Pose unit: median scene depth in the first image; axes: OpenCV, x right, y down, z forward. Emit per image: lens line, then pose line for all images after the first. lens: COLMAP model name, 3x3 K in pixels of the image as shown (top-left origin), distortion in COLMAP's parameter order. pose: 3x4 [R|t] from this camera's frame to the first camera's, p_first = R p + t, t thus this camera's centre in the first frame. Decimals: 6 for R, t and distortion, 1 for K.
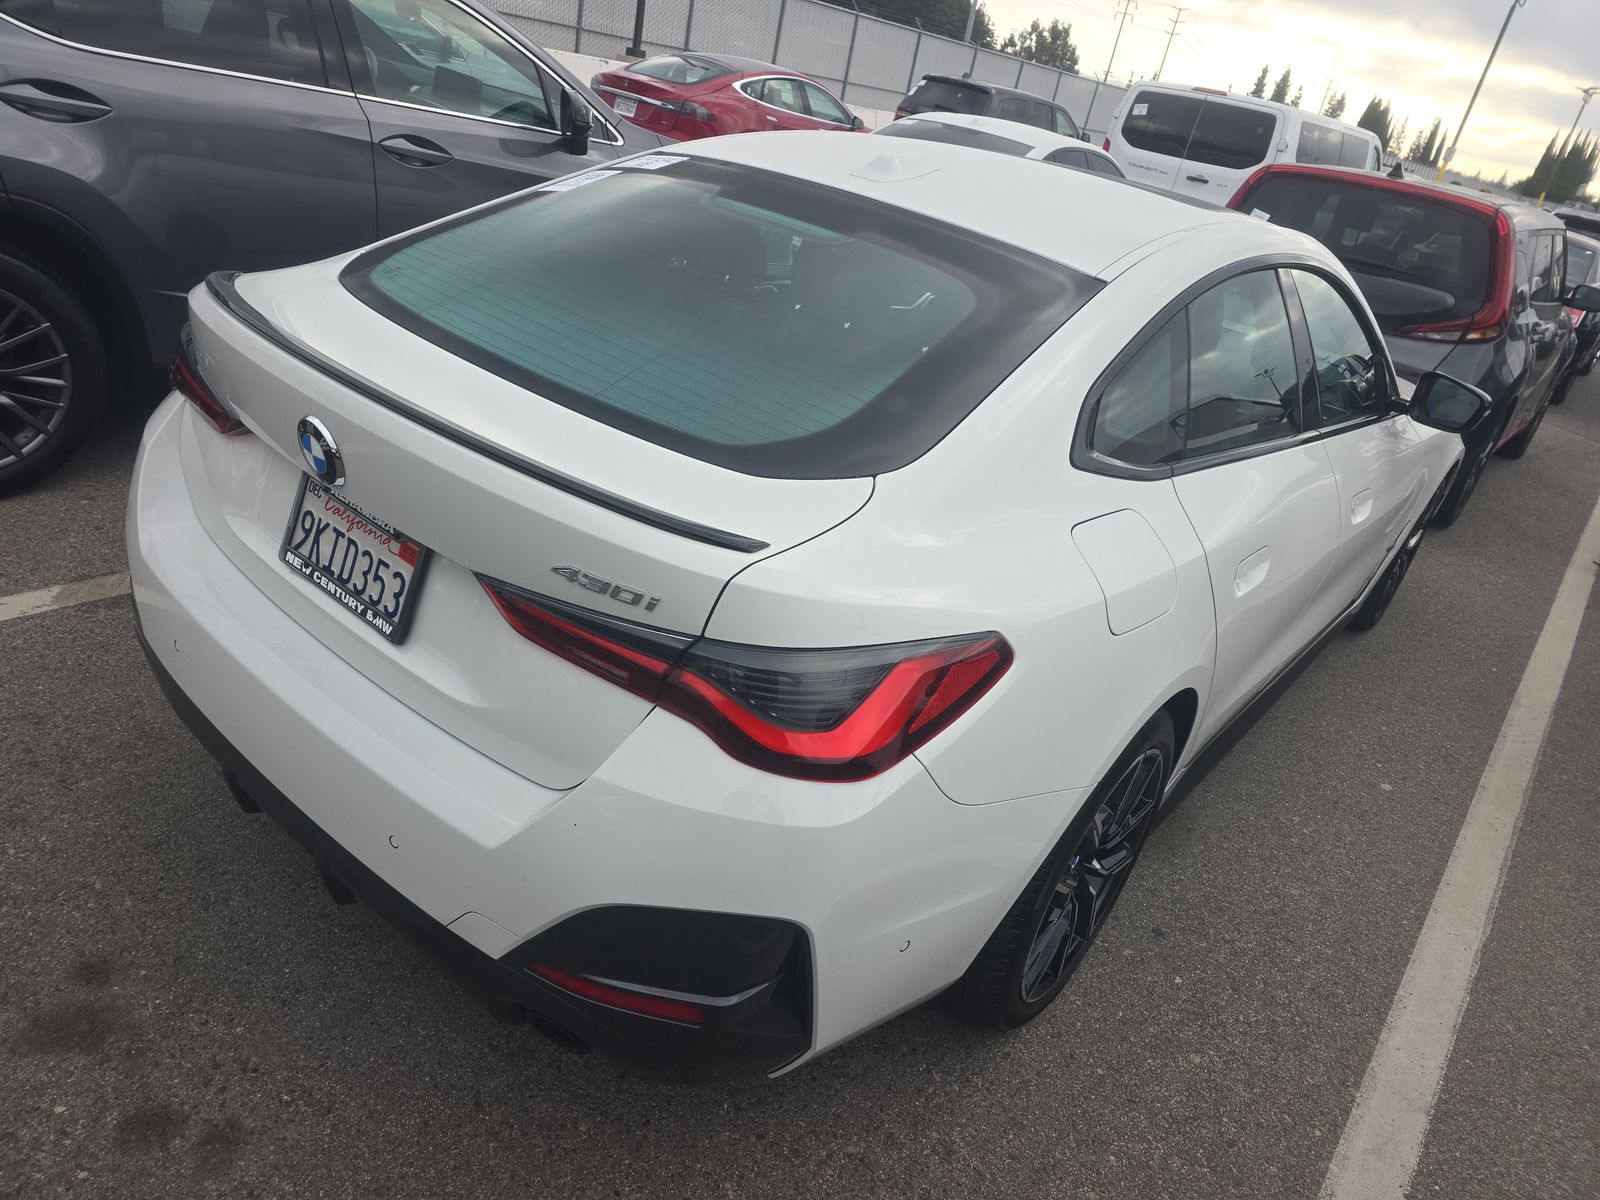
lens RADIAL K [[1067.9, 0, 798.0], [0, 1067.9, 584.3], [0, 0, 1]] dist [0.043471, -0.035559]
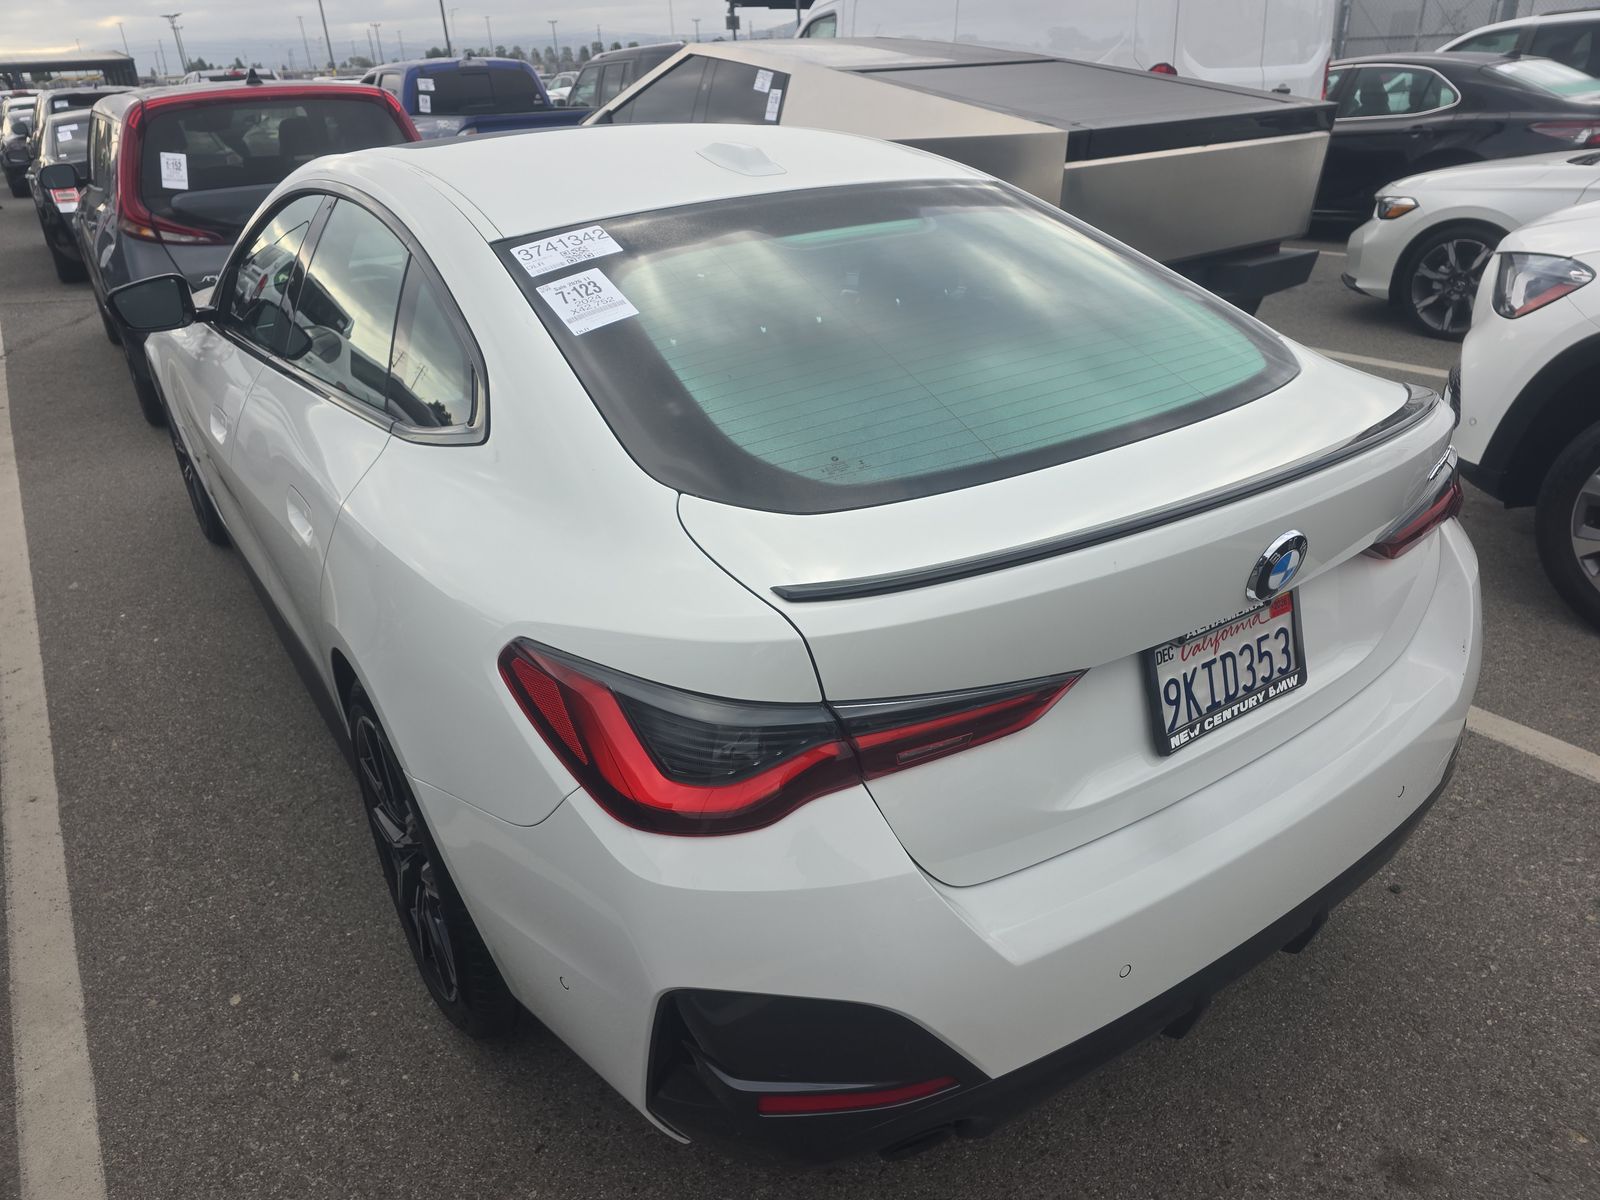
lens RADIAL K [[1067.9, 0, 796.0], [0, 1067.9, 602.7], [0, 0, 1]] dist [0.043471, -0.035559]
pose [[0.276006, -0.586504, 0.761468, -1.185495], [0.495686, 0.765618, 0.410030, -0.631228], [-0.823478, 0.264278, 0.502037, 0.826619]]
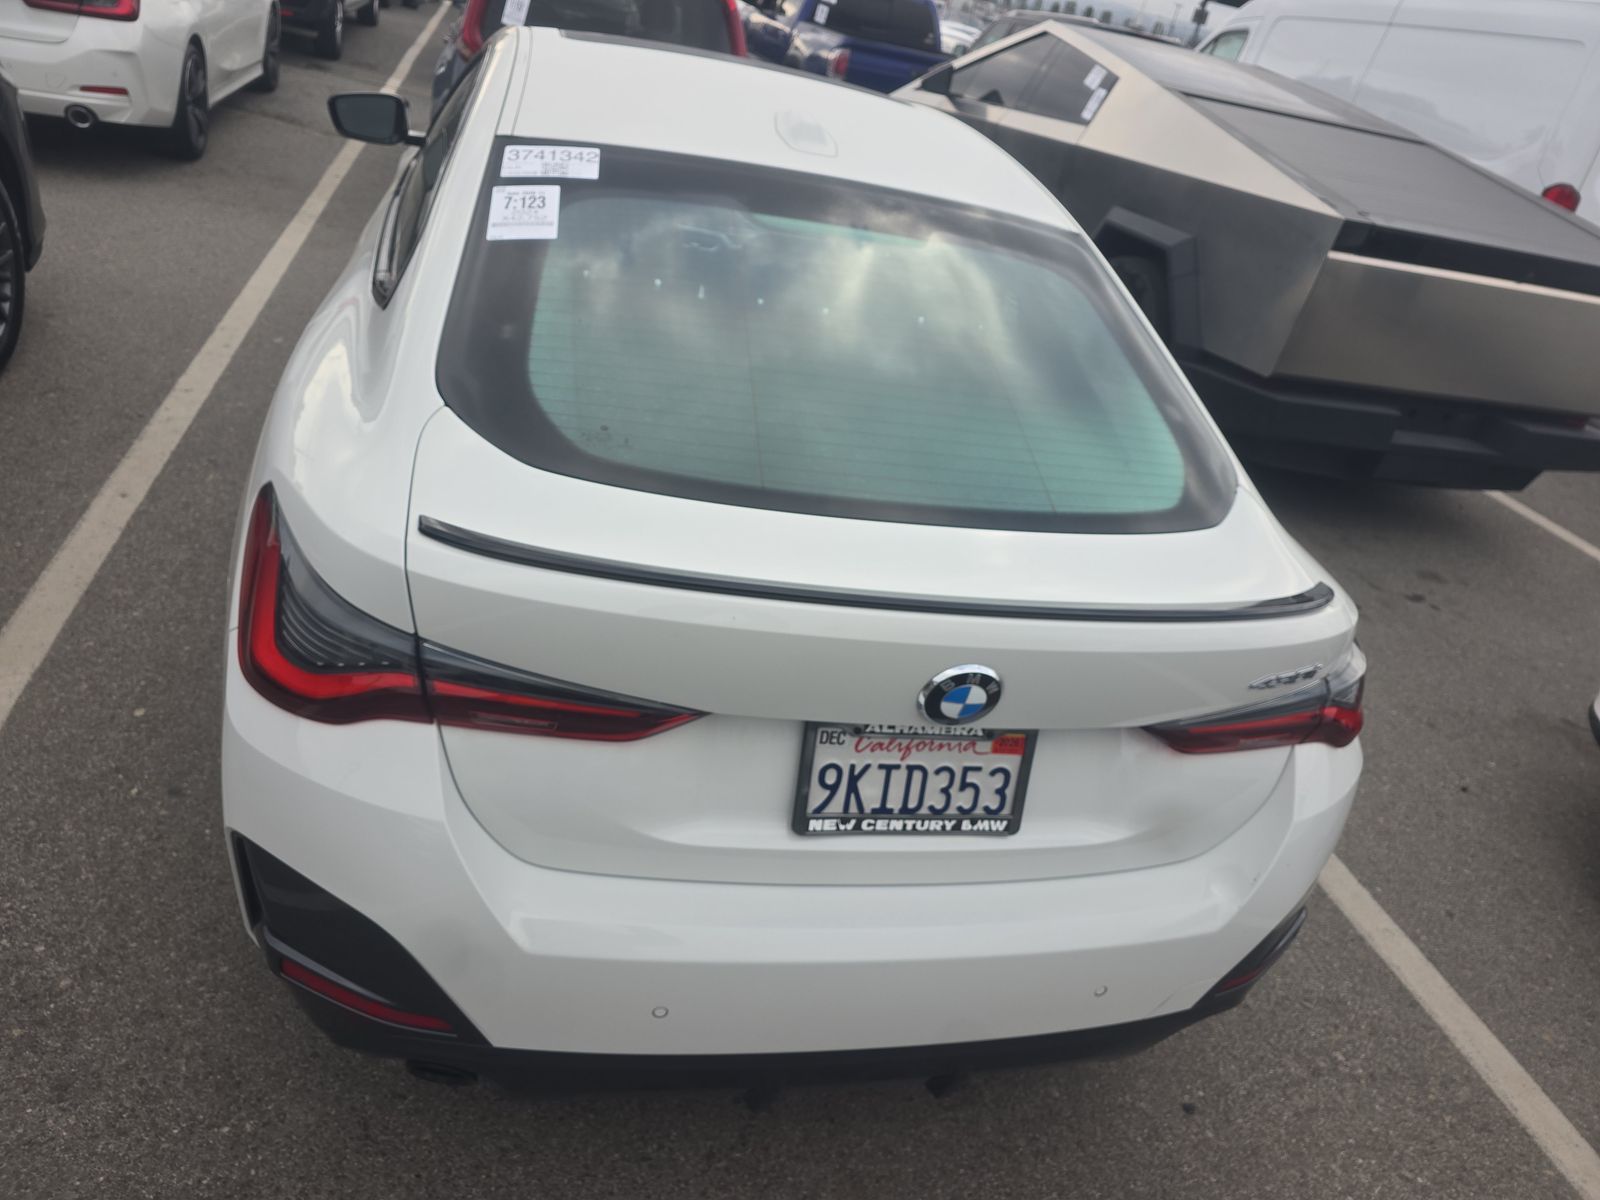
lens RADIAL K [[1067.9, 0, 774.6], [0, 1067.9, 599.9], [0, 0, 1]] dist [0.043471, -0.035559]
pose [[0.636620, -0.433222, 0.637991, -0.977502], [0.260999, 0.899512, 0.350368, -0.492924], [-0.725668, -0.056536, 0.685719, 0.495159]]
